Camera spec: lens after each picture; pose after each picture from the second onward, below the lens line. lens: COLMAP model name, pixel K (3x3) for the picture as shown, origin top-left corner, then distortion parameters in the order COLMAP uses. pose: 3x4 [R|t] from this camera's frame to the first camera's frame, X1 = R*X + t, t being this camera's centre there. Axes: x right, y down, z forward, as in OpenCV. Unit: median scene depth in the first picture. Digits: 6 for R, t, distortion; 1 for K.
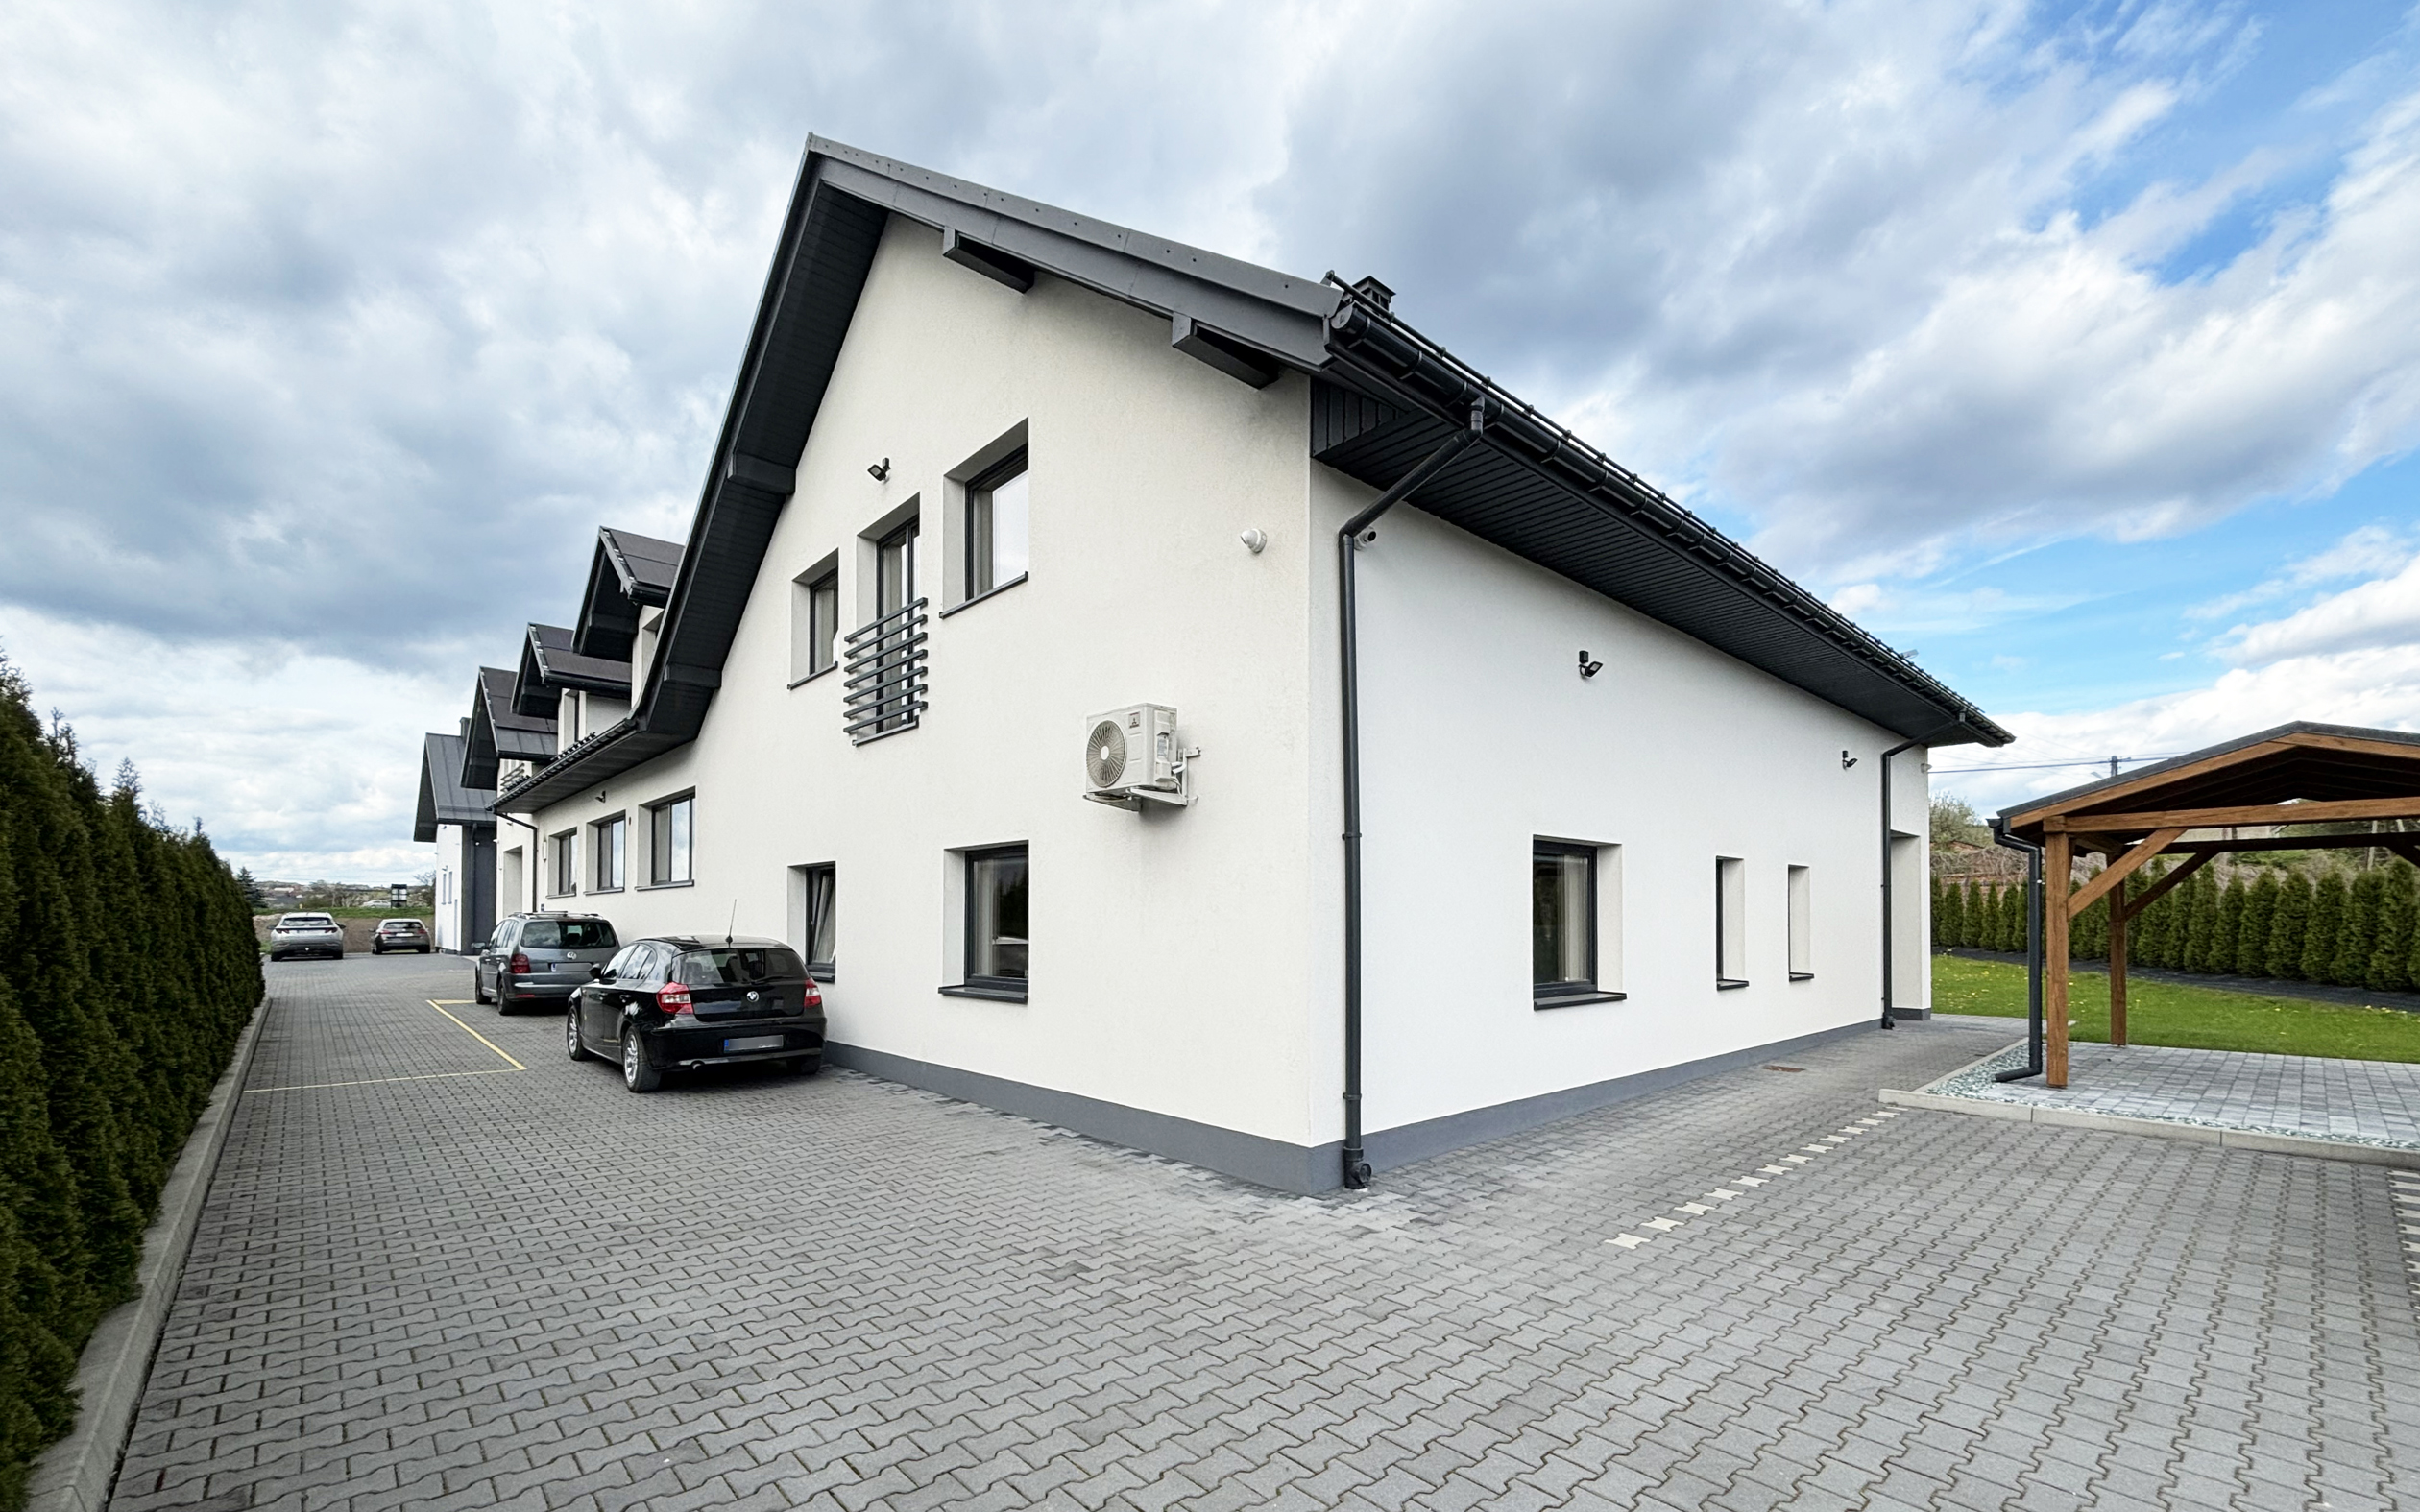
lens RADIAL K [[950.3, 0, 1224.4], [0, 950.3, 711.3], [0, 0, 1]] dist [0.001350, 0.000200]
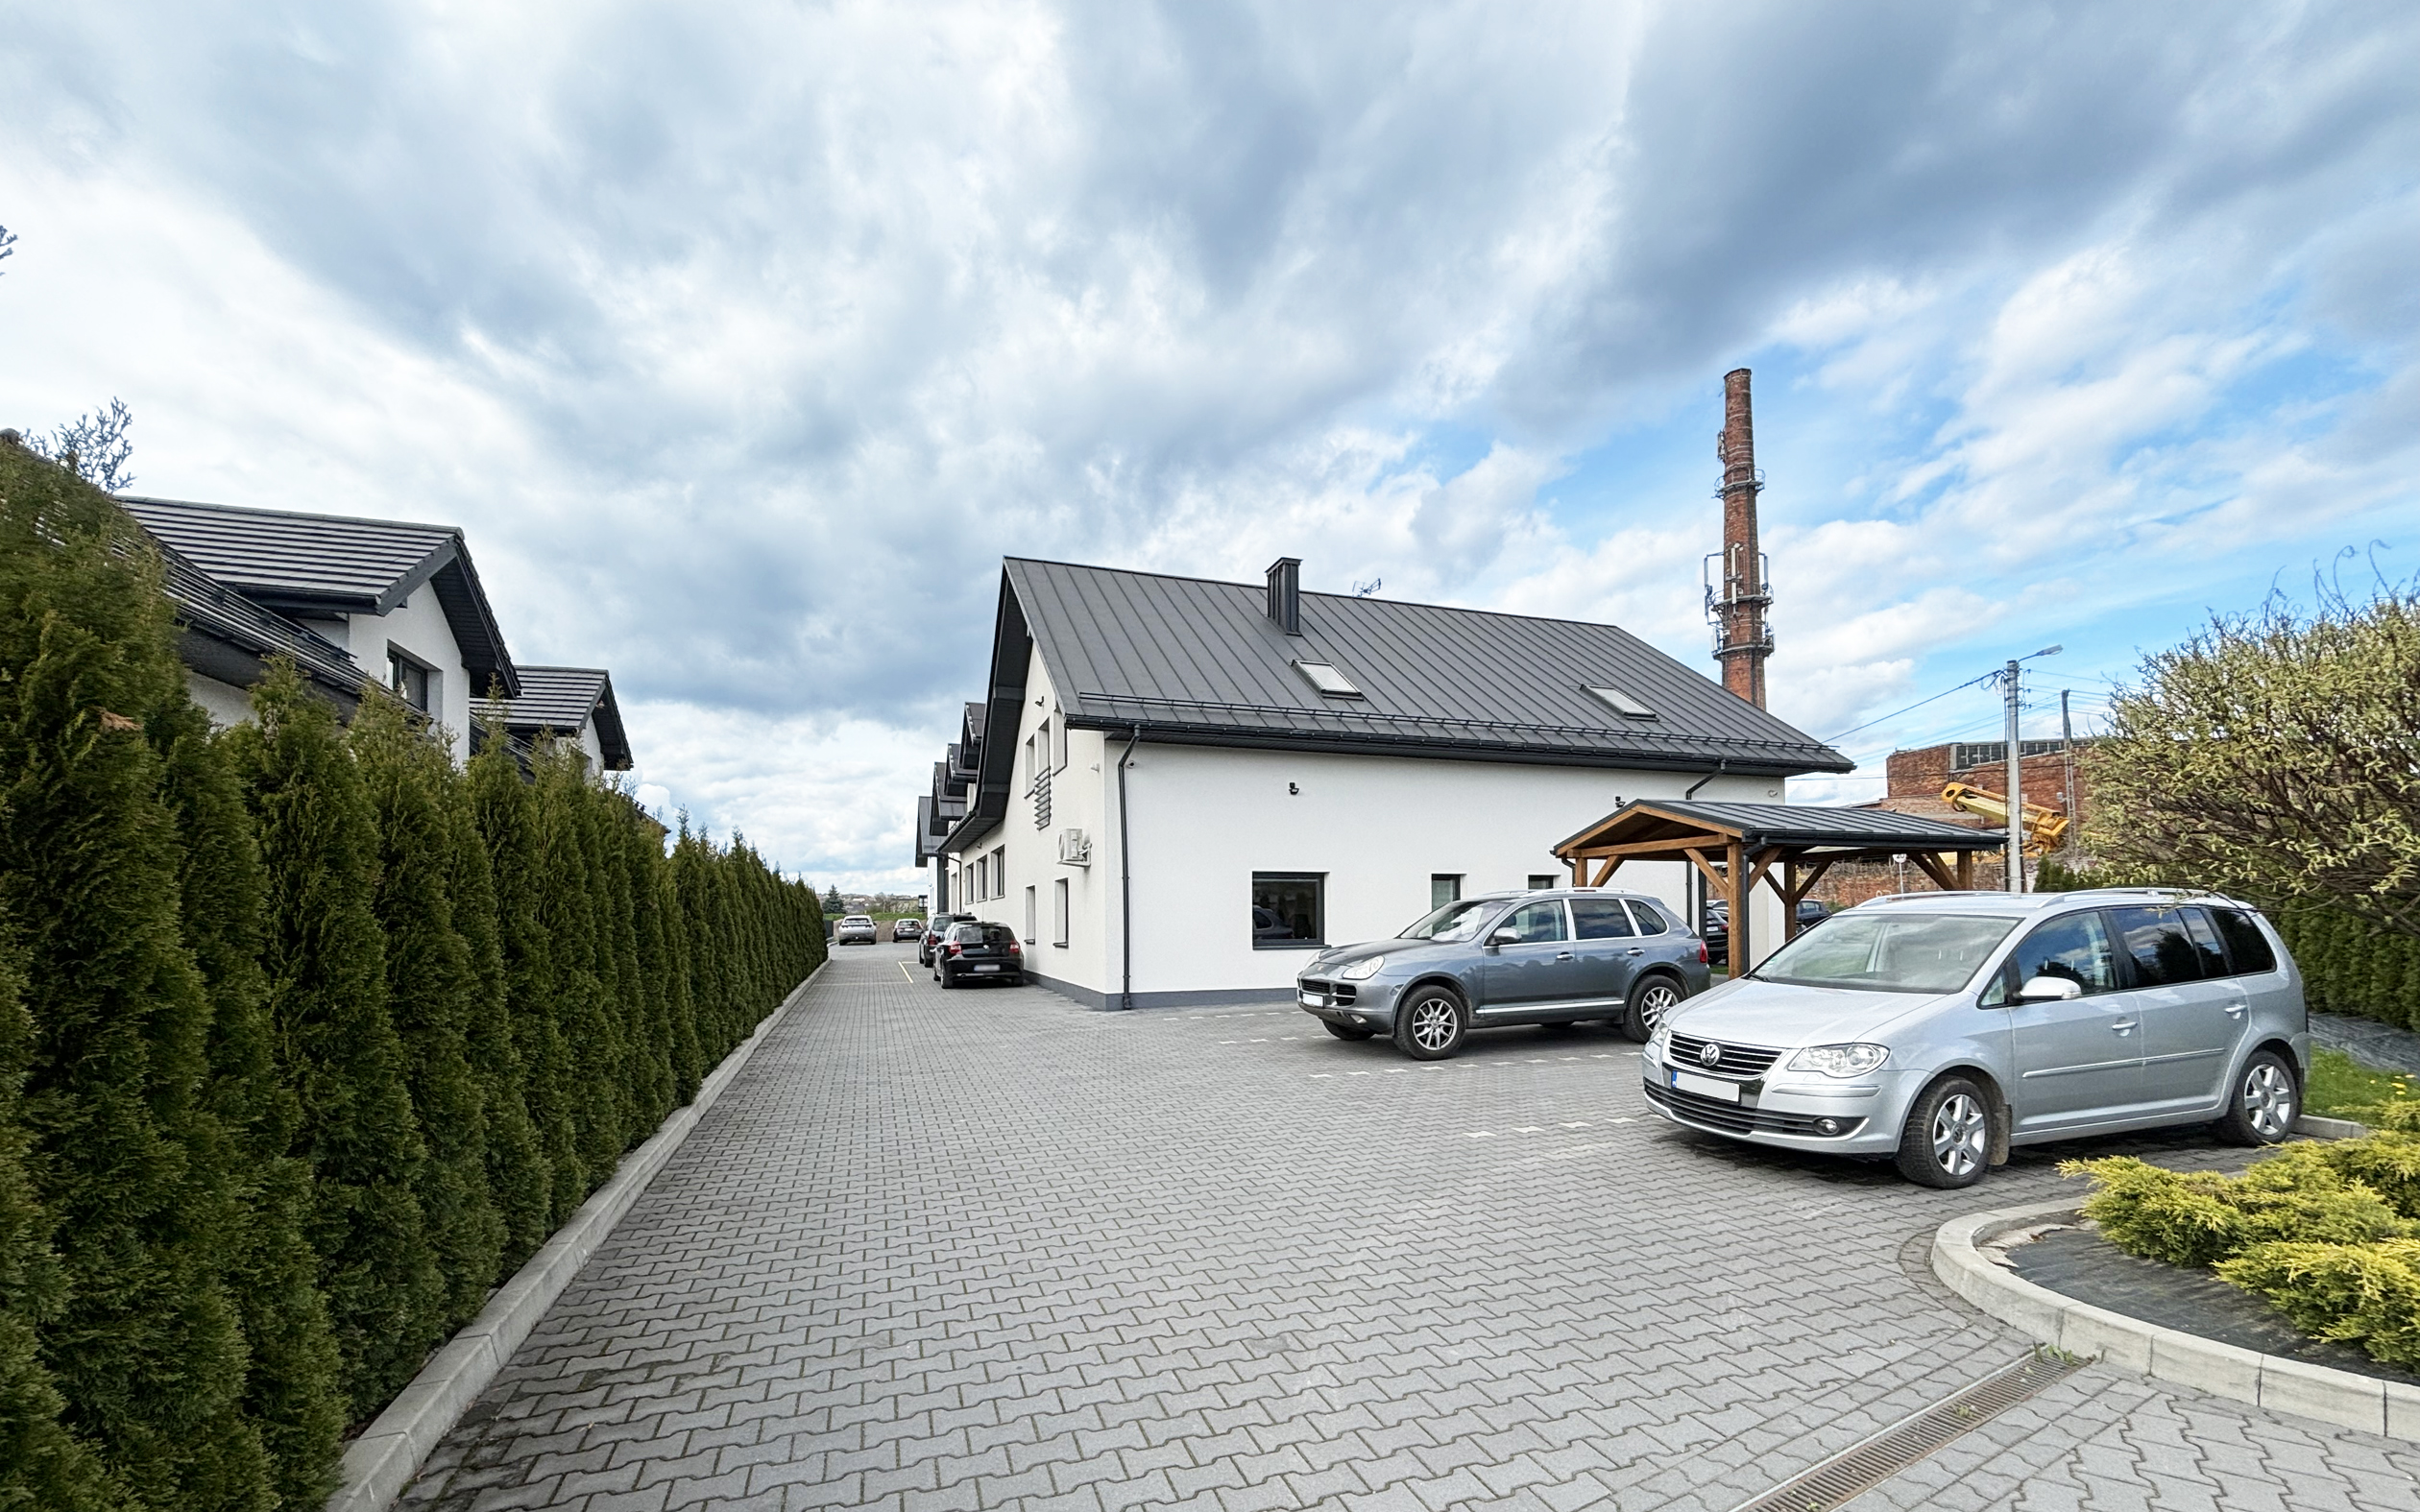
lens RADIAL K [[950.3, 0, 1224.4], [0, 950.3, 711.3], [0, 0, 1]] dist [0.001350, 0.000200]
pose [[0.918006, -0.093182, -0.385463, 0.234212], [0.093763, 0.995444, -0.017335, -0.043474], [0.385322, -0.020228, 0.922560, -0.216672]]
